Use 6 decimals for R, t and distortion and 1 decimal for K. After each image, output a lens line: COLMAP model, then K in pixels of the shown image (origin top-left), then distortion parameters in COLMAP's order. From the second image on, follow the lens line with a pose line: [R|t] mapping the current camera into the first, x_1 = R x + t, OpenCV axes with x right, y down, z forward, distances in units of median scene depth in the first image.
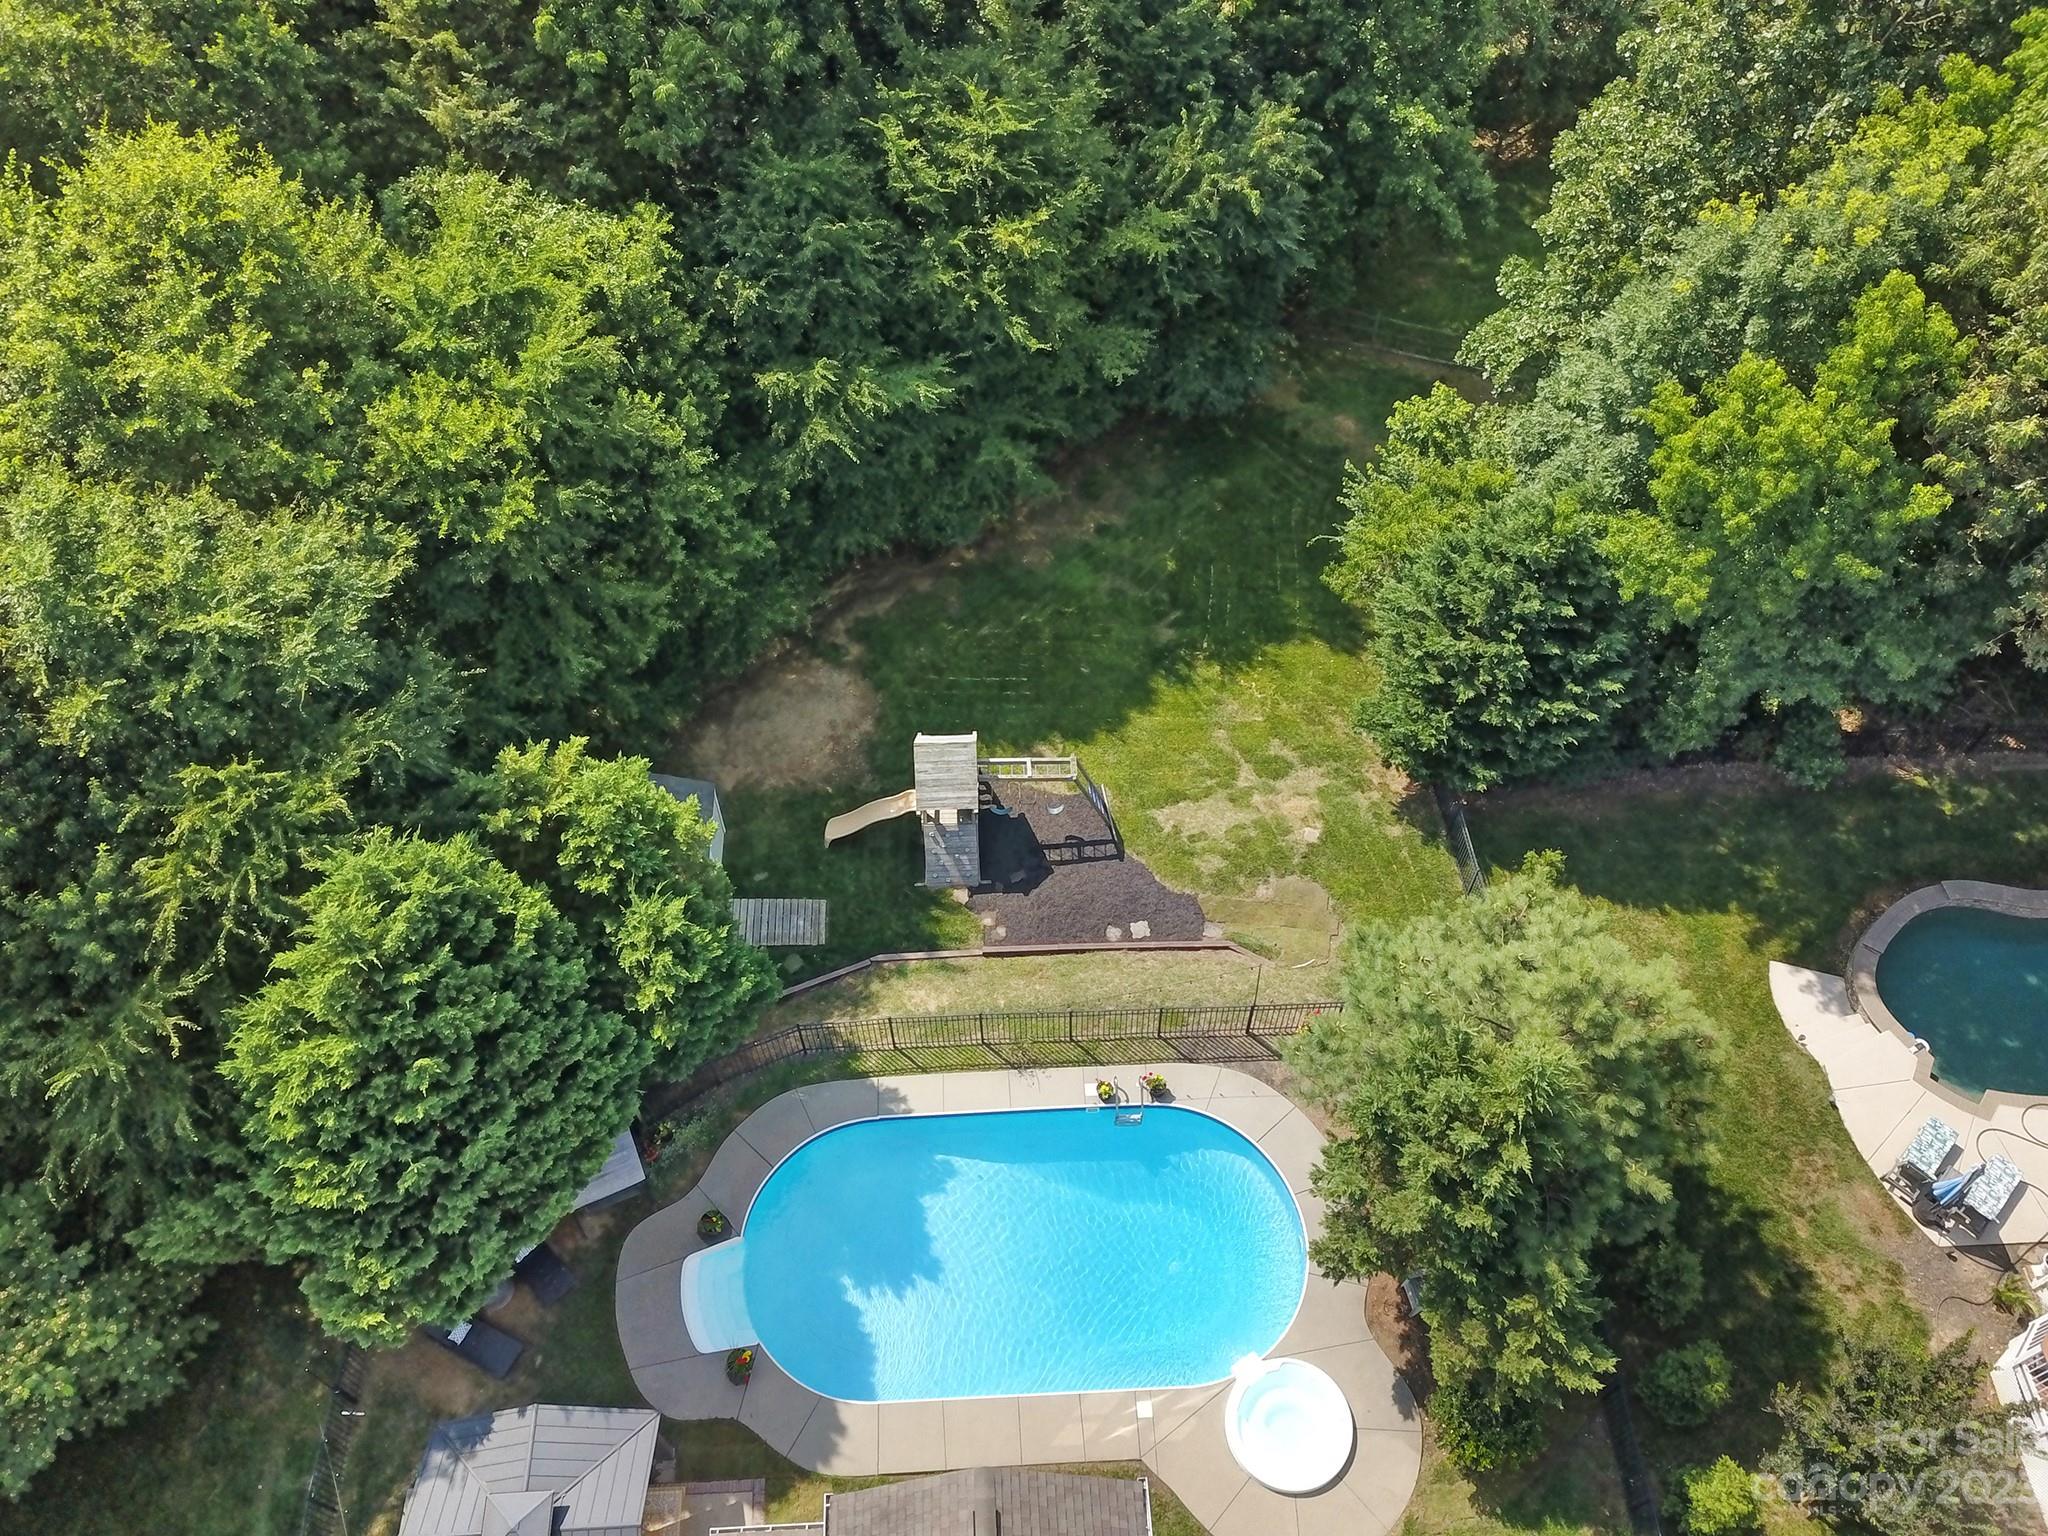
lens RADIAL K [[1565.0, 0, 994.5], [0, 1565.0, 760.8], [0, 0, 1]] dist [-0.009511, 0.002699]
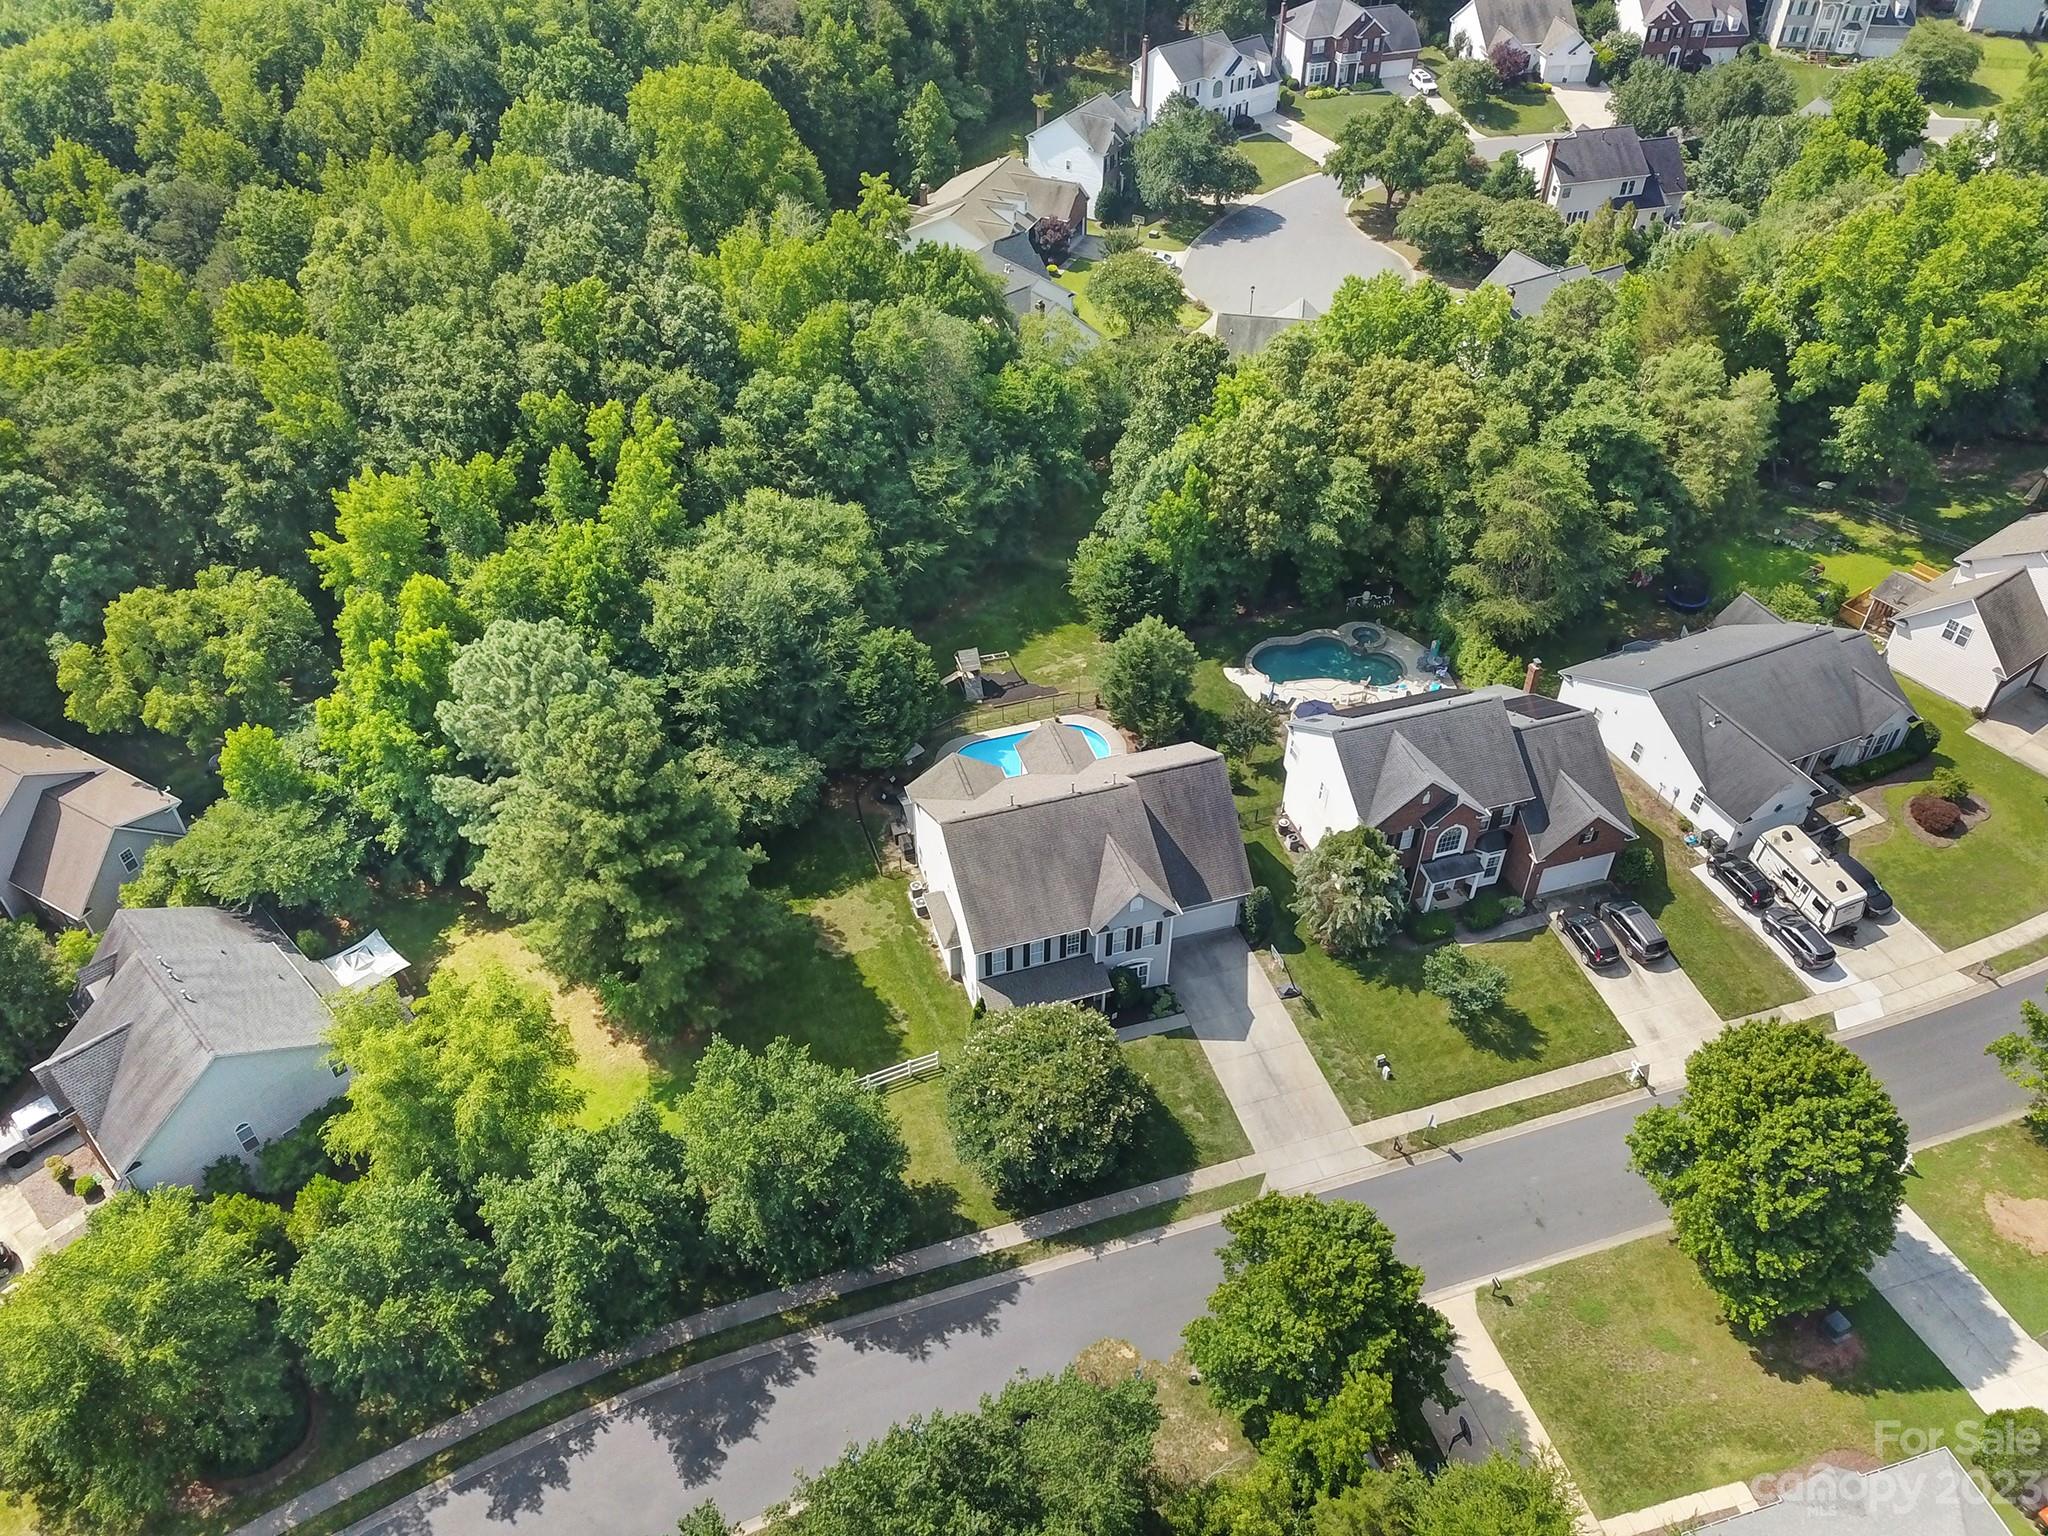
lens RADIAL K [[1519.1, 0, 1021.3], [0, 1519.1, 788.5], [0, 0, 1]] dist [0.010399, 0.000546]
pose [[0.962905, -0.167638, 0.211453, -0.646078], [0.210041, 0.957574, -0.197321, 0.916817], [-0.169403, 0.234415, 0.957263, -1.959882]]
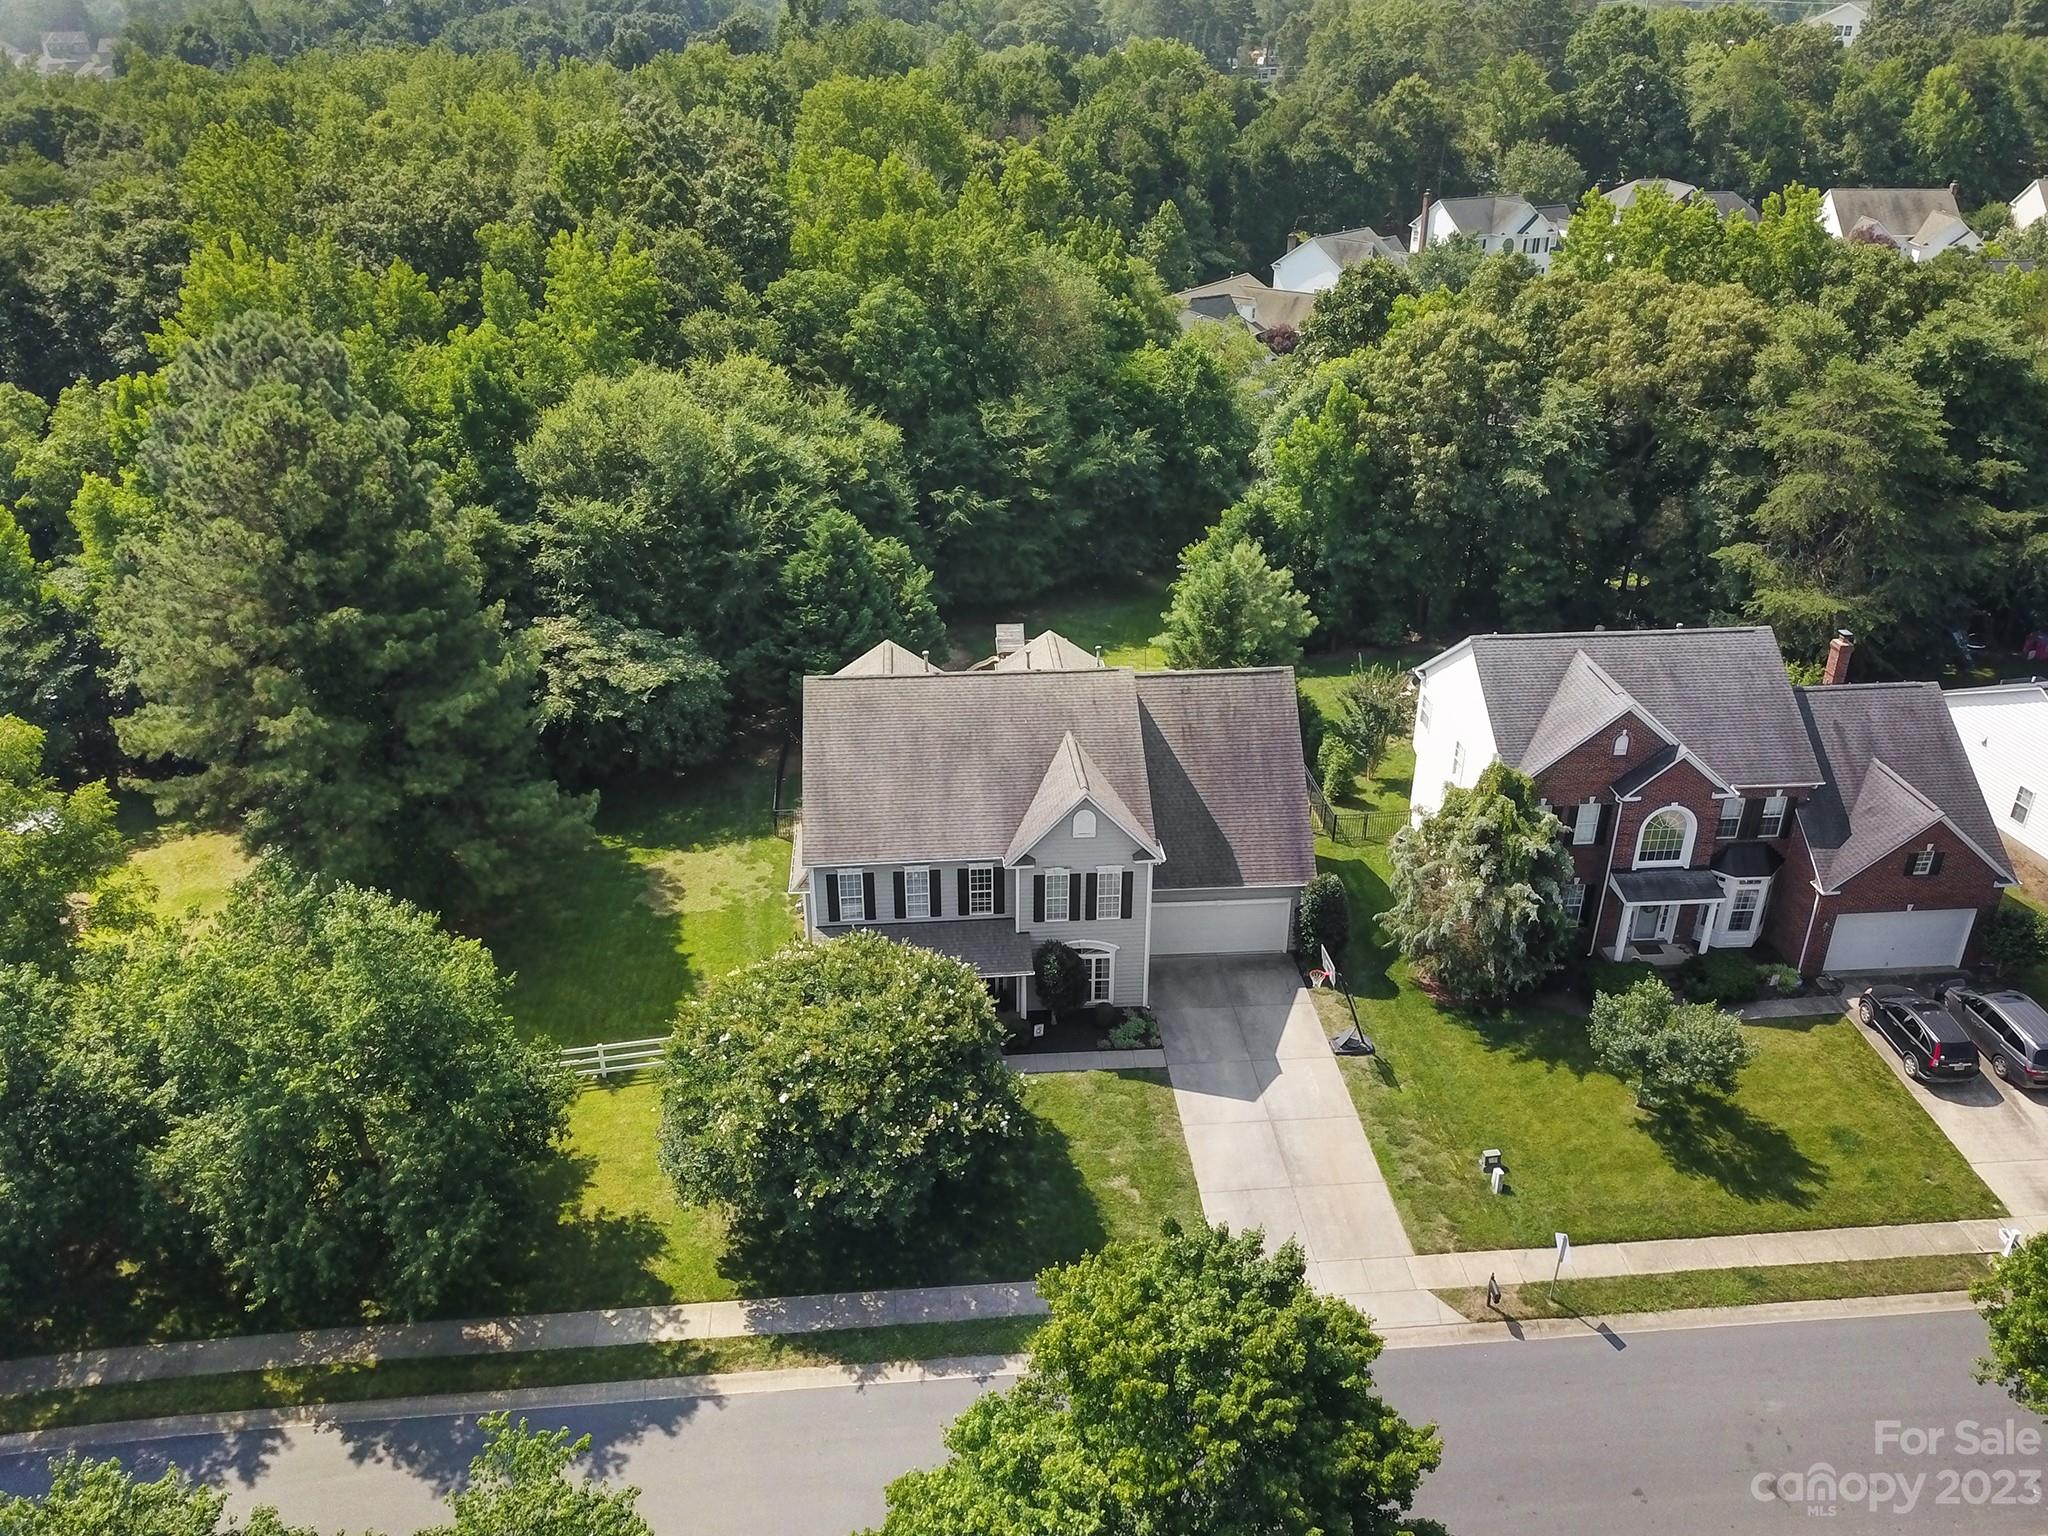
lens RADIAL K [[1561.3, 0, 1025.7], [0, 1561.3, 800.1], [0, 0, 1]] dist [0.002578, 0.005815]
pose [[0.999019, -0.011011, 0.042891, -0.115748], [0.028887, 0.896163, -0.442783, 1.280593], [-0.033562, 0.443588, 0.895602, -0.978846]]
